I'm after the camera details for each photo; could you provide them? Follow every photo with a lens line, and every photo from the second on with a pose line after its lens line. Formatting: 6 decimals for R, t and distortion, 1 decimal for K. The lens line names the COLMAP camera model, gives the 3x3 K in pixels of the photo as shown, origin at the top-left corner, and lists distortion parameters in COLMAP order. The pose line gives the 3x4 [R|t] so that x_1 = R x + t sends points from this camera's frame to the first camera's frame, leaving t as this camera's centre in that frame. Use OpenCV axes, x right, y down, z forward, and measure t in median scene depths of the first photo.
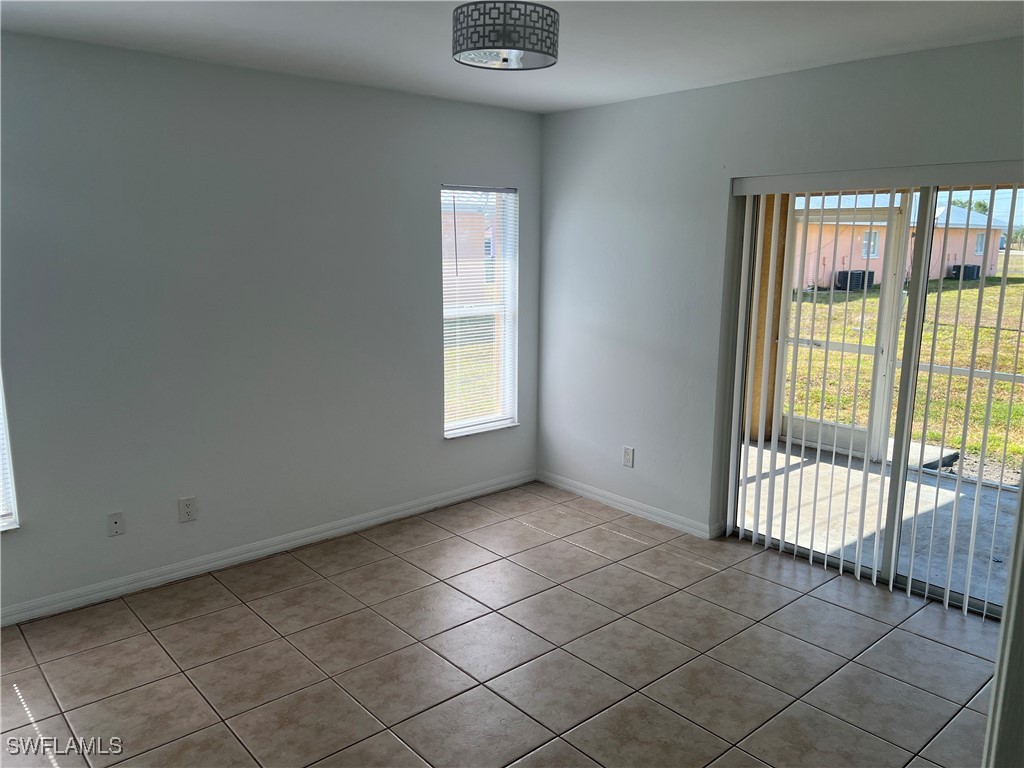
lens RADIAL K [[768.4, 0, 507.4], [0, 768.4, 386.0], [0, 0, 1]] dist [0.052278, -0.059617]
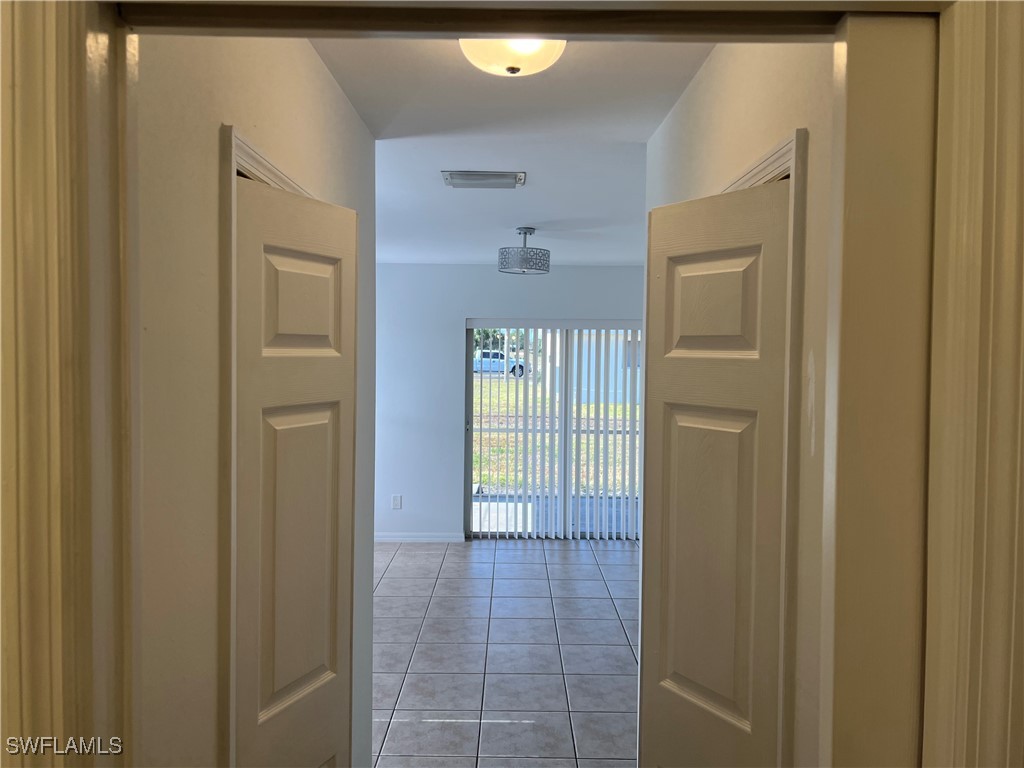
lens RADIAL K [[768.4, 0, 507.4], [0, 768.4, 386.0], [0, 0, 1]] dist [0.052278, -0.059617]
pose [[0.658903, -0.042888, 0.751004, -0.872322], [0.138767, 0.988169, -0.065317, 0.001476], [-0.739318, 0.147253, 0.657059, -0.142660]]
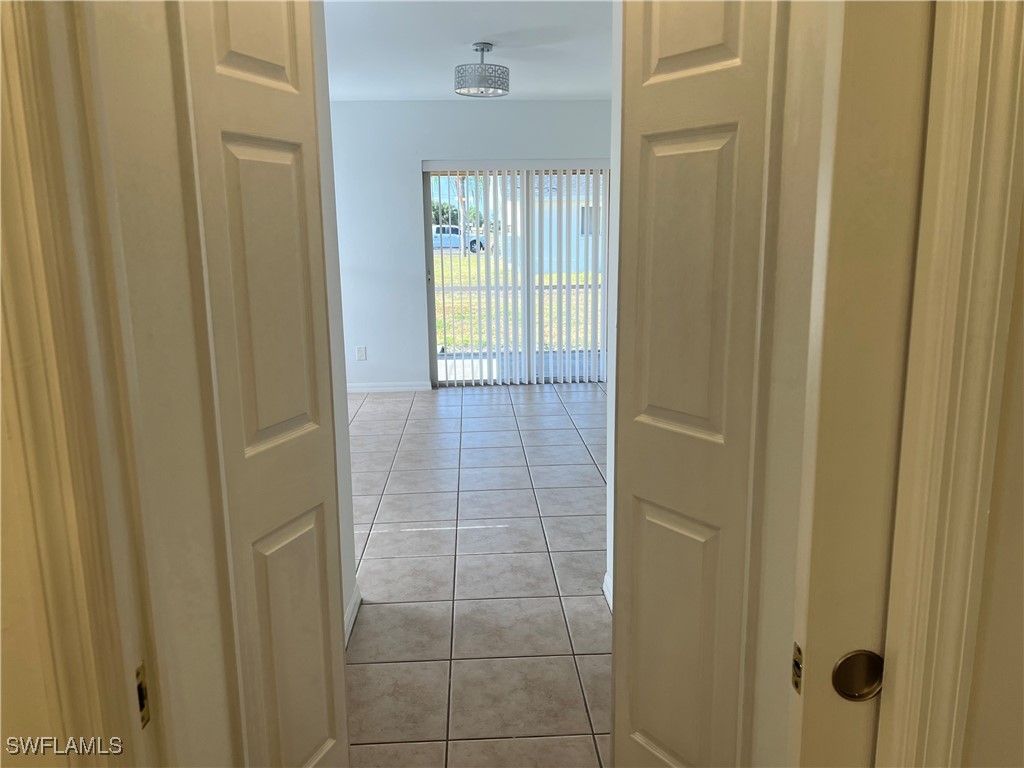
lens RADIAL K [[767.9, 0, 484.1], [0, 767.9, 402.2], [0, 0, 1]] dist [0.007814, -0.001967]
pose [[0.639111, -0.197110, 0.743428, -0.880076], [0.171866, 0.978761, 0.111755, 0.069696], [-0.749666, 0.056347, 0.659413, -0.125625]]
